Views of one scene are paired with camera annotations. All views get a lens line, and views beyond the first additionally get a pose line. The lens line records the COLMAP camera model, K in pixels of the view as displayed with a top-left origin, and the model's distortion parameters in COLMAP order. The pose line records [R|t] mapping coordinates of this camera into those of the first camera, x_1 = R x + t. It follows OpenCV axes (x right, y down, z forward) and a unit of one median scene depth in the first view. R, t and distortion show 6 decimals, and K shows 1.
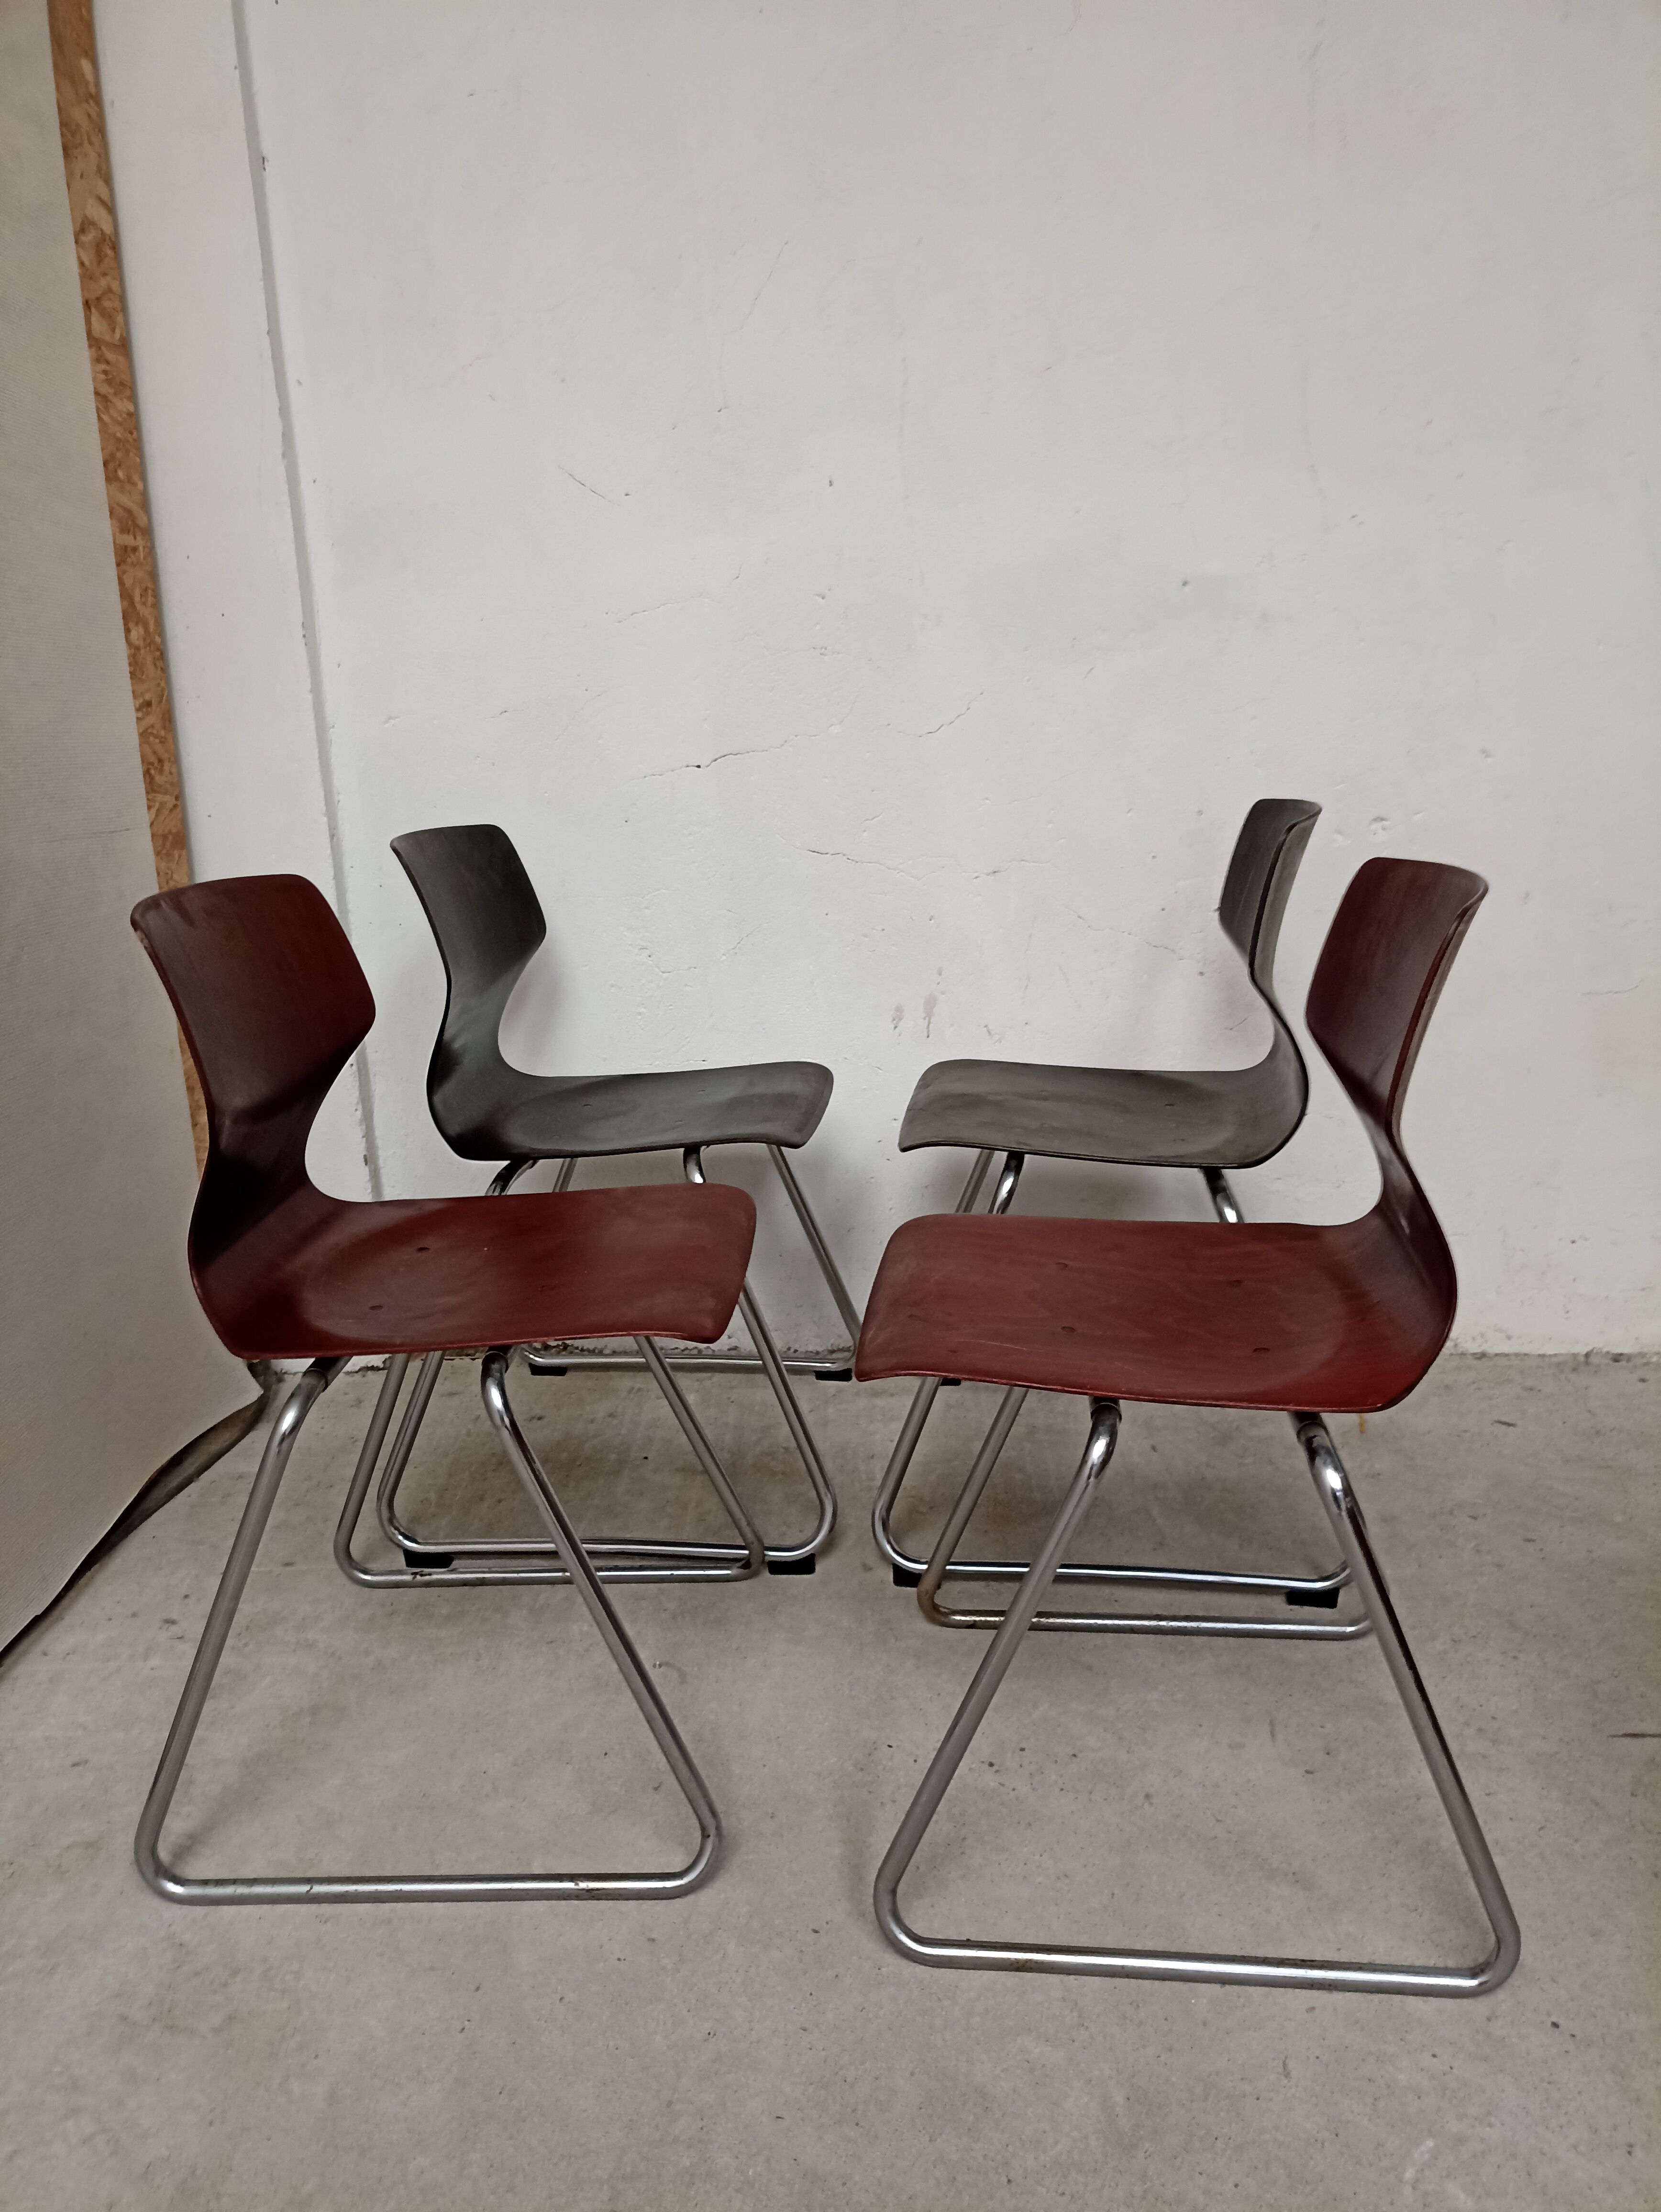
lens RADIAL K [[1681.8, 0, 857.1], [0, 1681.8, 1153.8], [0, 0, 1]] dist [0.002711, 0.089651]
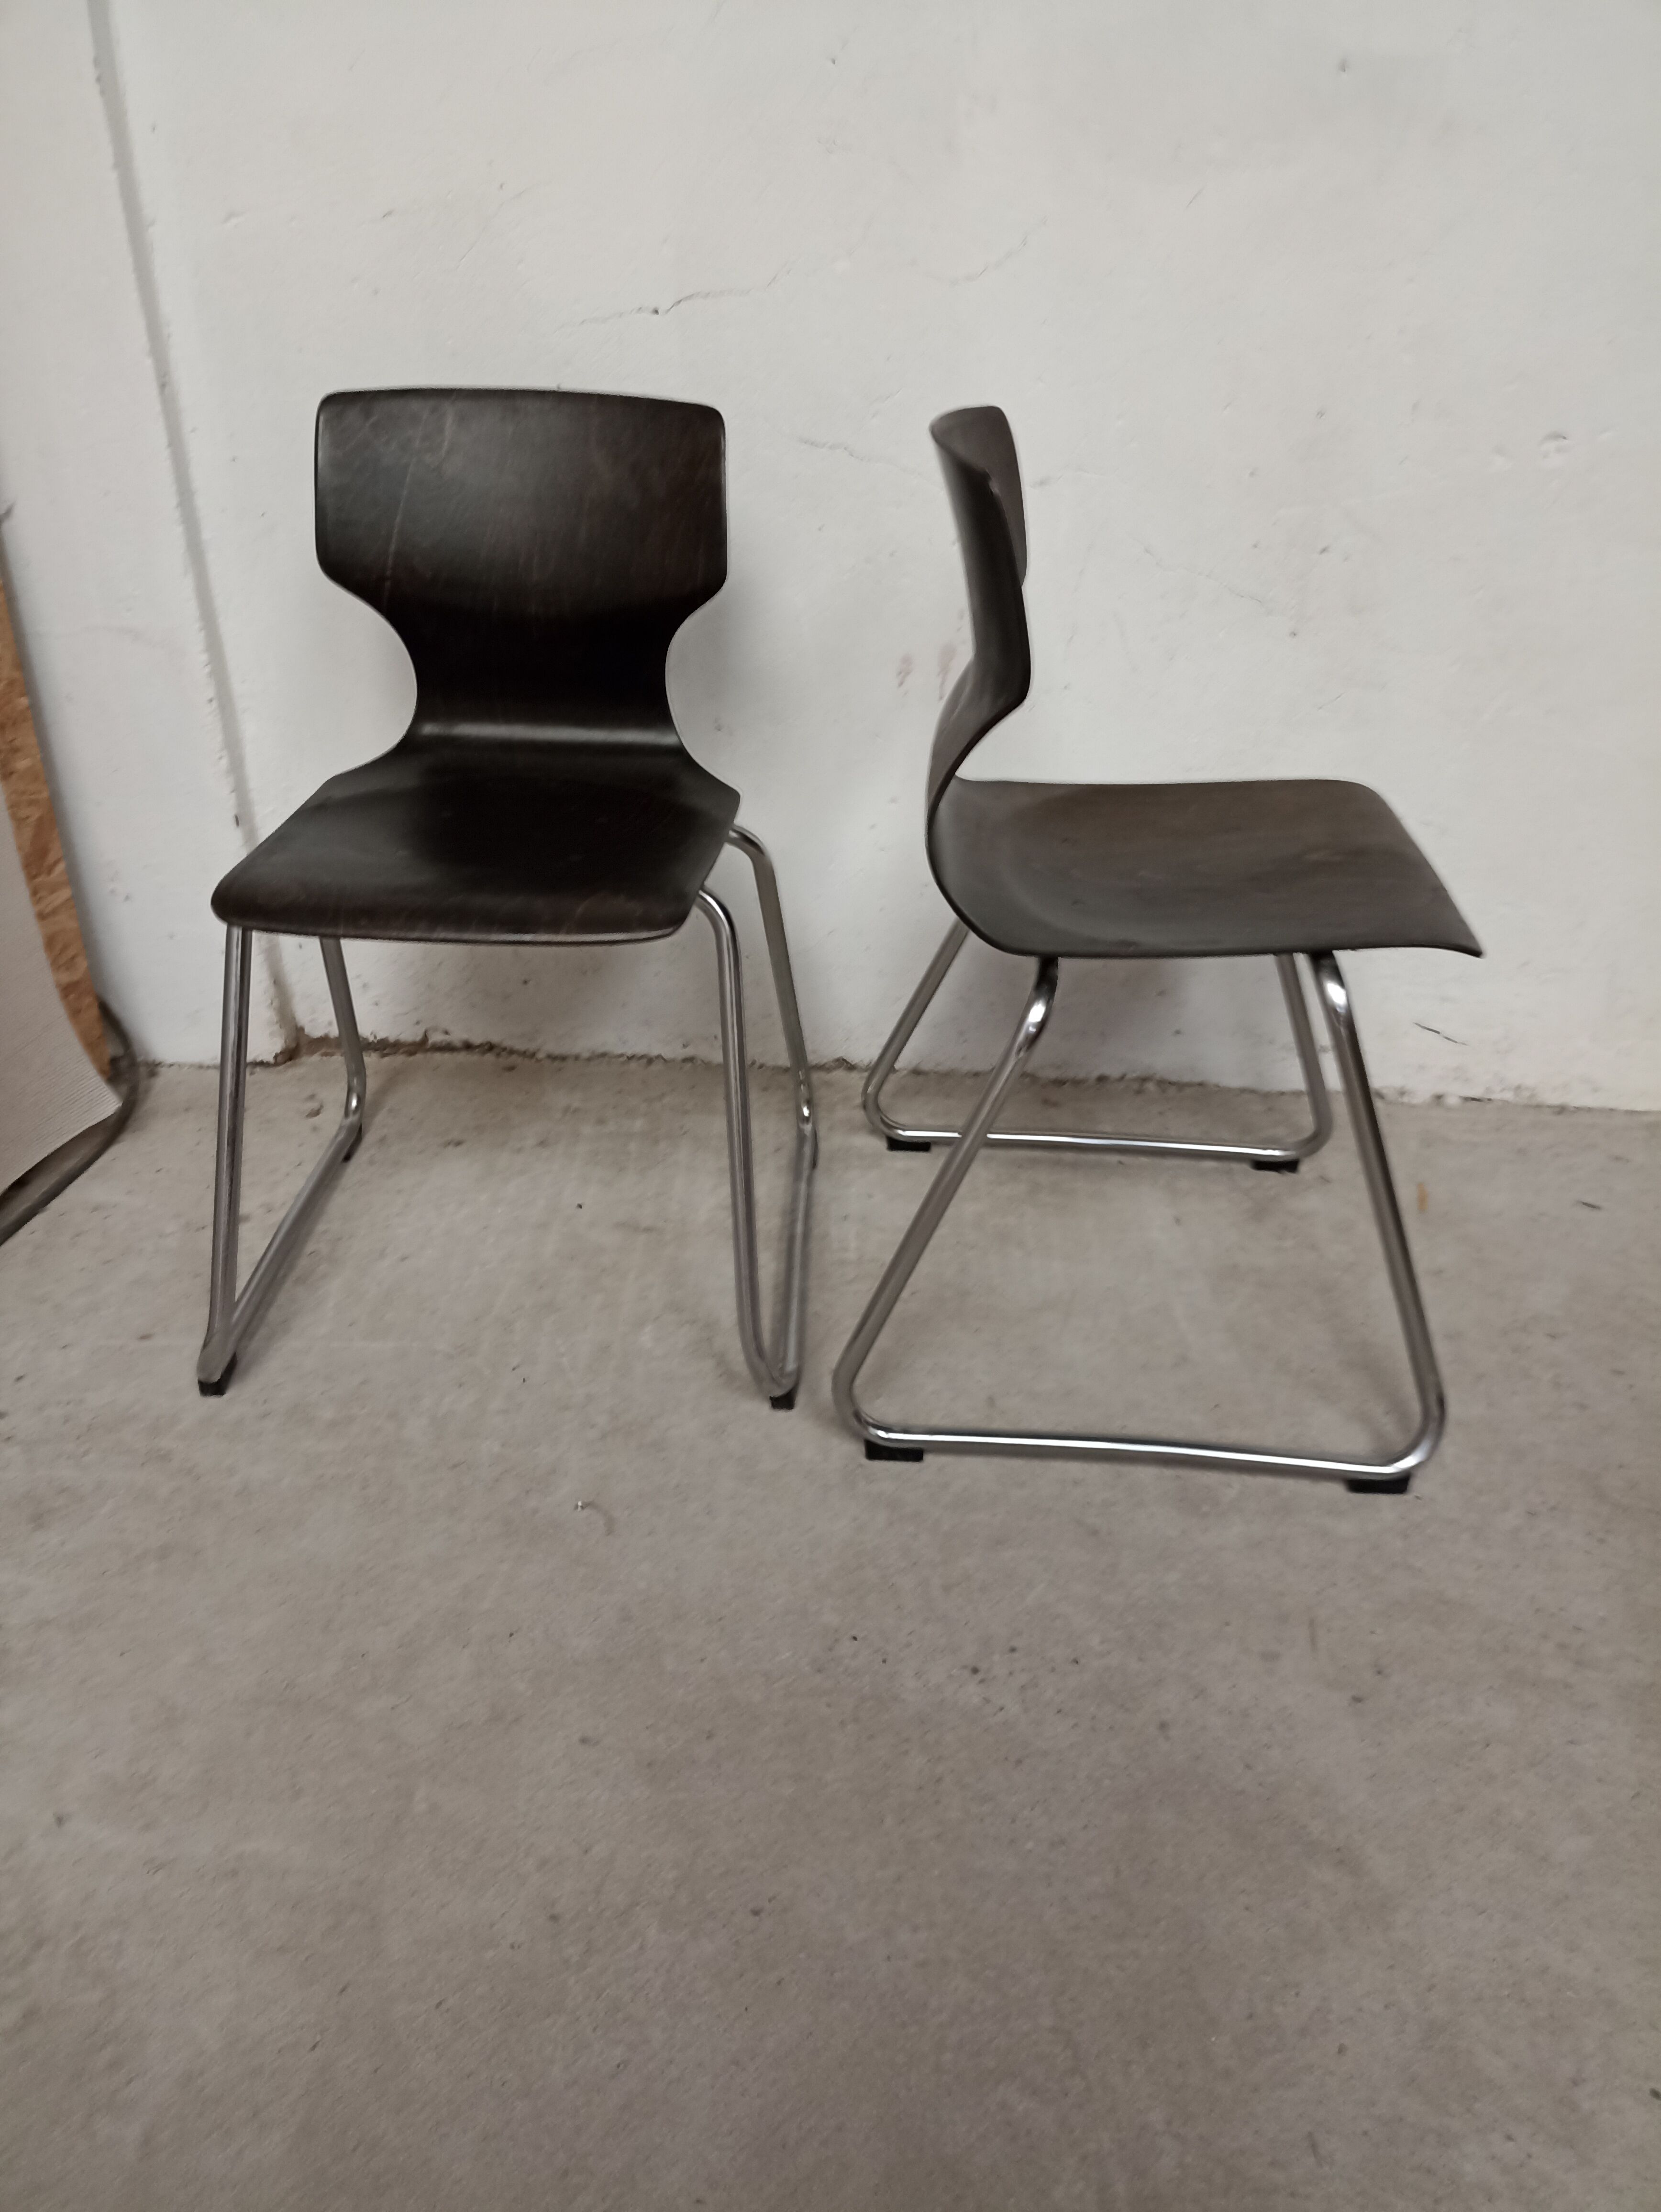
lens RADIAL K [[1647.0, 0, 845.7], [0, 1647.0, 1138.1], [0, 0, 1]] dist [0.030817, -0.005078]
pose [[0.998890, 0.043918, 0.017031, -0.009904], [-0.046807, 0.966017, 0.254207, -0.096624], [-0.005288, -0.254722, 0.967000, 0.282918]]
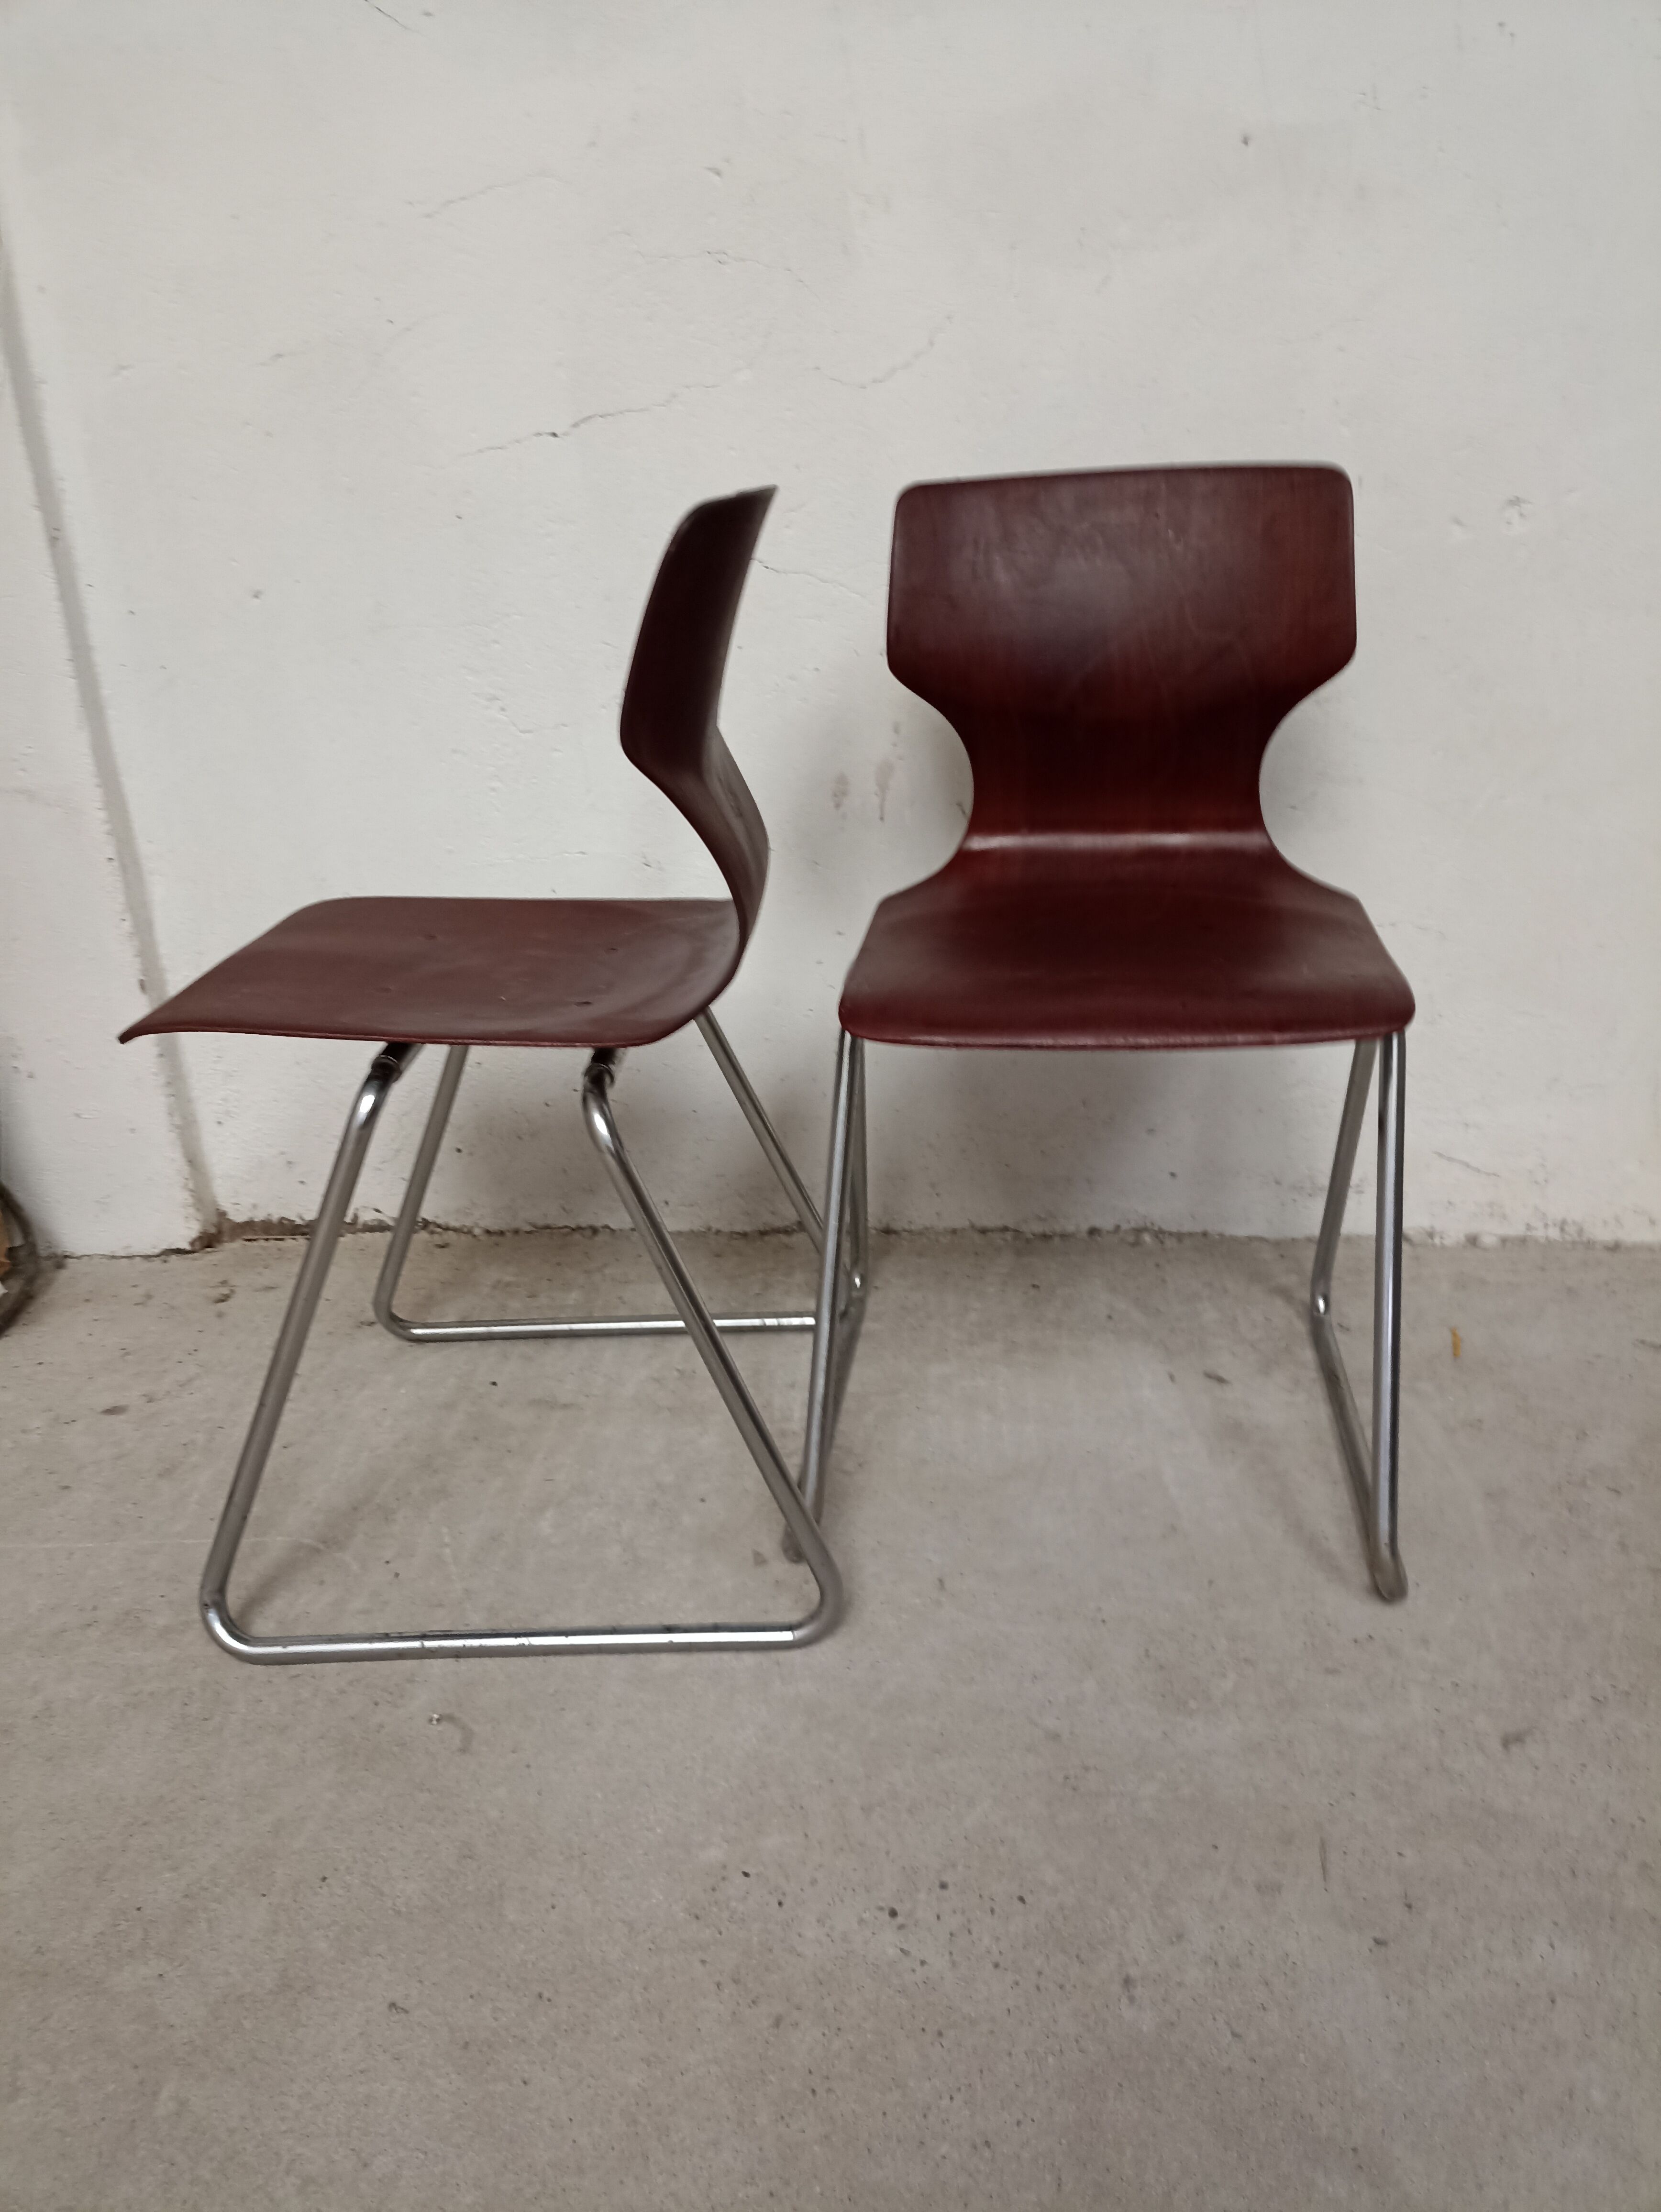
lens RADIAL K [[1636.9, 0, 859.3], [0, 1636.9, 1148.8], [0, 0, 1]] dist [0.019239, 0.004039]
pose [[0.999306, 0.004392, -0.036996, 0.089886], [-0.000346, 0.994079, 0.108657, -0.005642], [0.037254, -0.108568, 0.993391, 0.397111]]
